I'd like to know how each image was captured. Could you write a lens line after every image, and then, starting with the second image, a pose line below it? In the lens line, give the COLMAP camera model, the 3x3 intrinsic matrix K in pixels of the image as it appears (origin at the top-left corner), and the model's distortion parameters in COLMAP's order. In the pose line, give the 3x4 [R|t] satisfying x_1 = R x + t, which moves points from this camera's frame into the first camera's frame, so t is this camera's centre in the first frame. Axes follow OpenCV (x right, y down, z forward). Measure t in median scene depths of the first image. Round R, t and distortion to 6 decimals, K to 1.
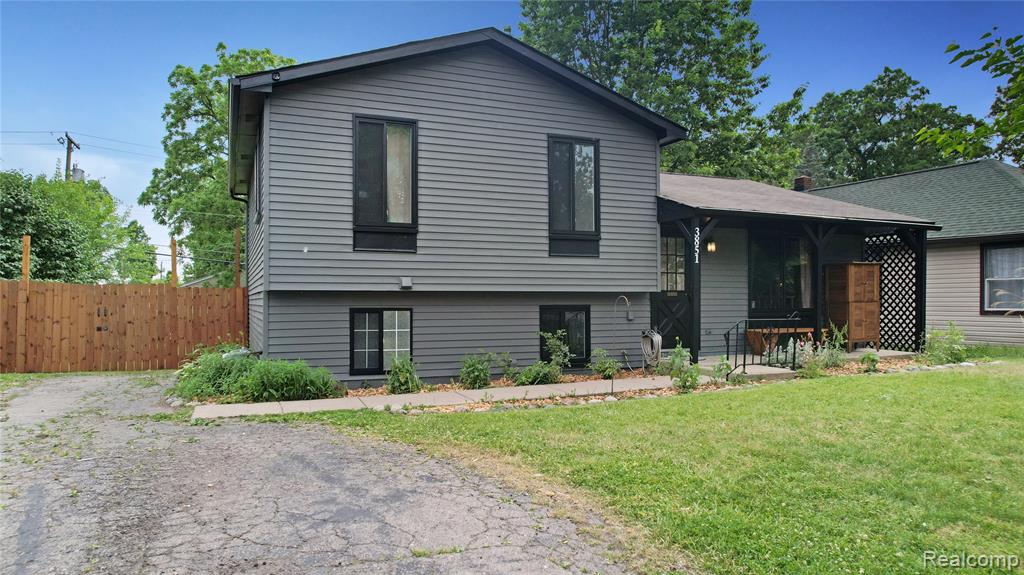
lens RADIAL K [[705.2, 0, 511.7], [0, 705.2, 310.1], [0, 0, 1]] dist [-0.007059, 0.033332]
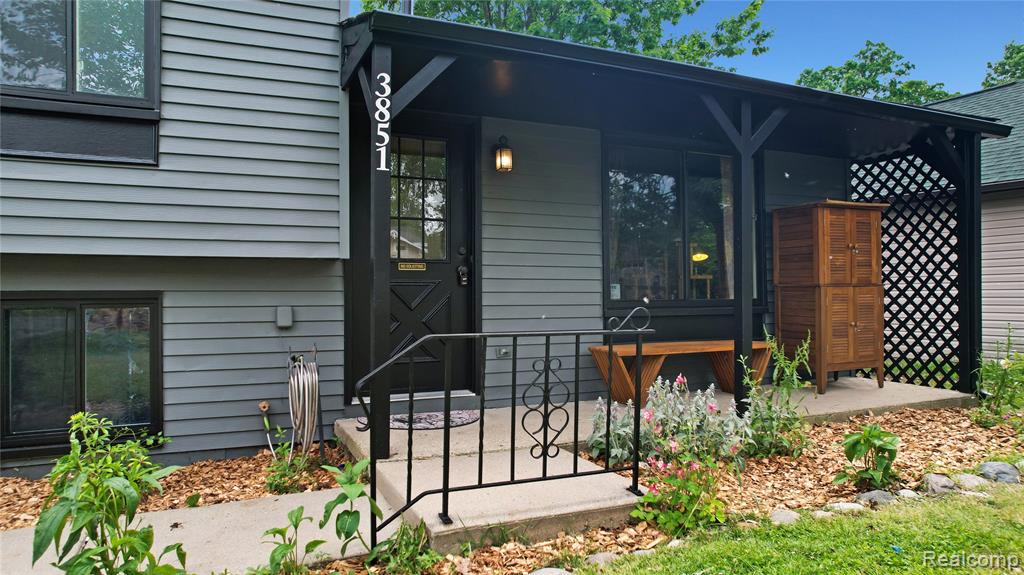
lens RADIAL K [[665.9, 0, 512.0], [0, 665.9, 287.5], [0, 0, 1]] dist [-0.052502, 0.052342]
pose [[0.999947, -0.002915, -0.009849, 0.268283], [0.002660, 0.999663, -0.025810, 0.000604], [0.009921, 0.025783, 0.999618, 0.539805]]
